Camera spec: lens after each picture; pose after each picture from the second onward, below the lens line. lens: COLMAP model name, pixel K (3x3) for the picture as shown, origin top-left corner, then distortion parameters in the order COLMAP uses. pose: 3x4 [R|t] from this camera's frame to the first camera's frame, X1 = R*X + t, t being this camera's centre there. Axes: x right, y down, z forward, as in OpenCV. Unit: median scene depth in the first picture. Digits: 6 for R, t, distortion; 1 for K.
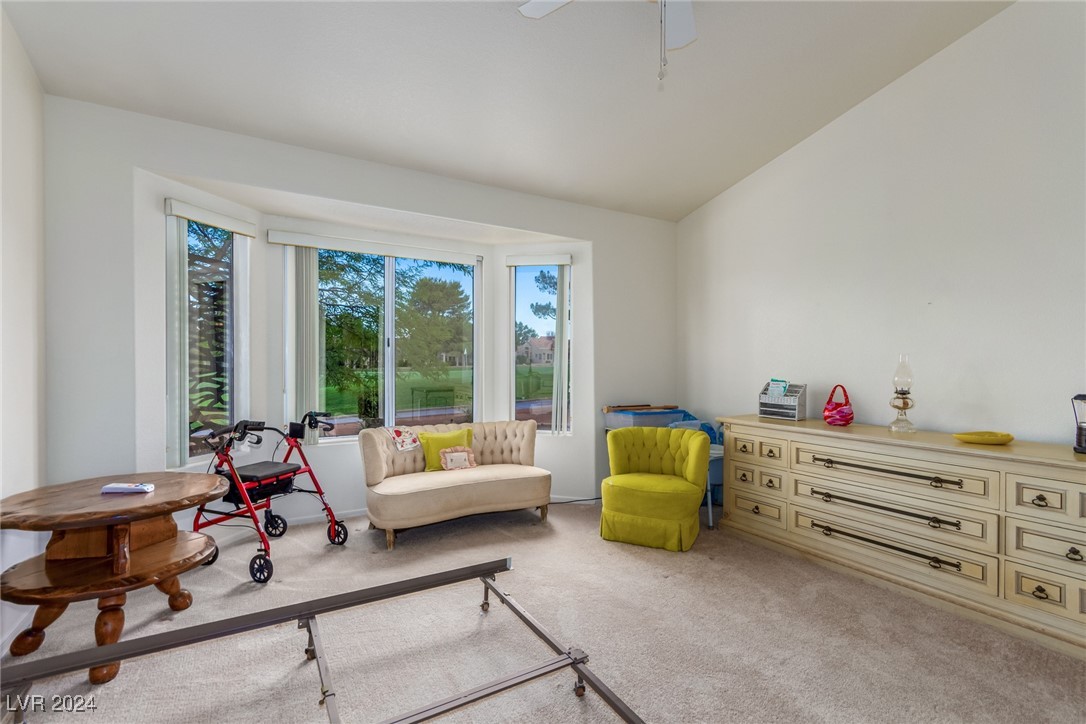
lens RADIAL K [[497.5, 0, 555.0], [0, 497.5, 360.6], [0, 0, 1]] dist [0.000186, 0.000159]
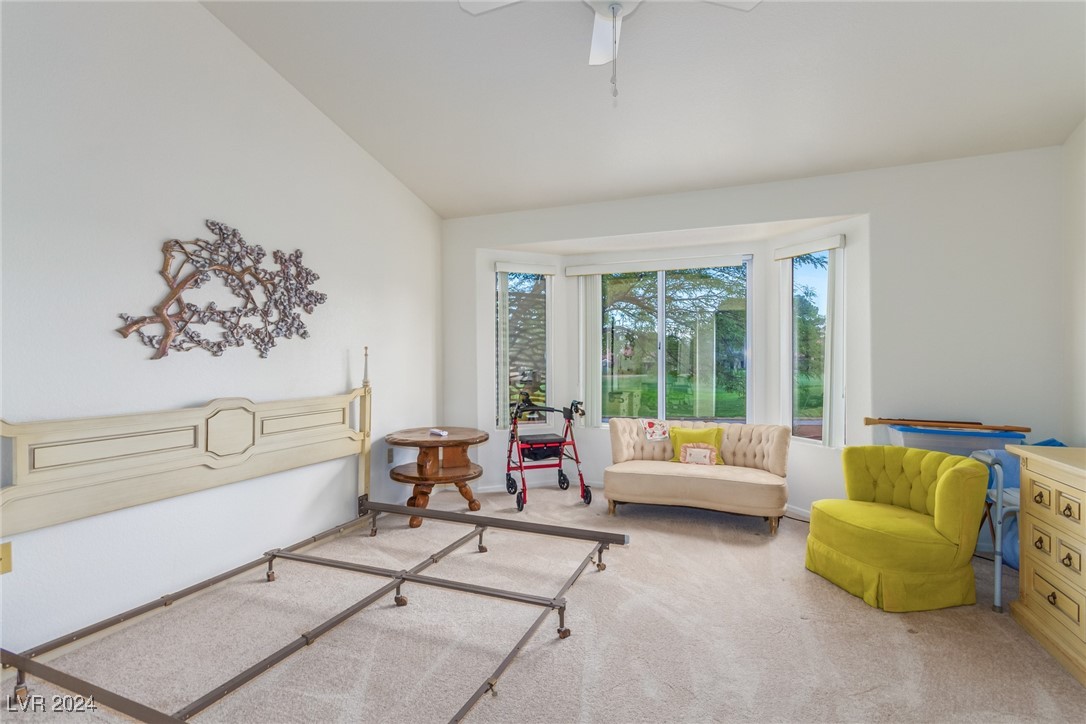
lens RADIAL K [[497.5, 0, 555.0], [0, 497.5, 360.6], [0, 0, 1]] dist [0.000186, 0.000159]
pose [[0.611450, -0.008872, -0.791233, 0.520259], [0.005272, 0.999961, -0.007139, 0.004603], [0.791266, 0.000194, 0.611473, 0.130677]]
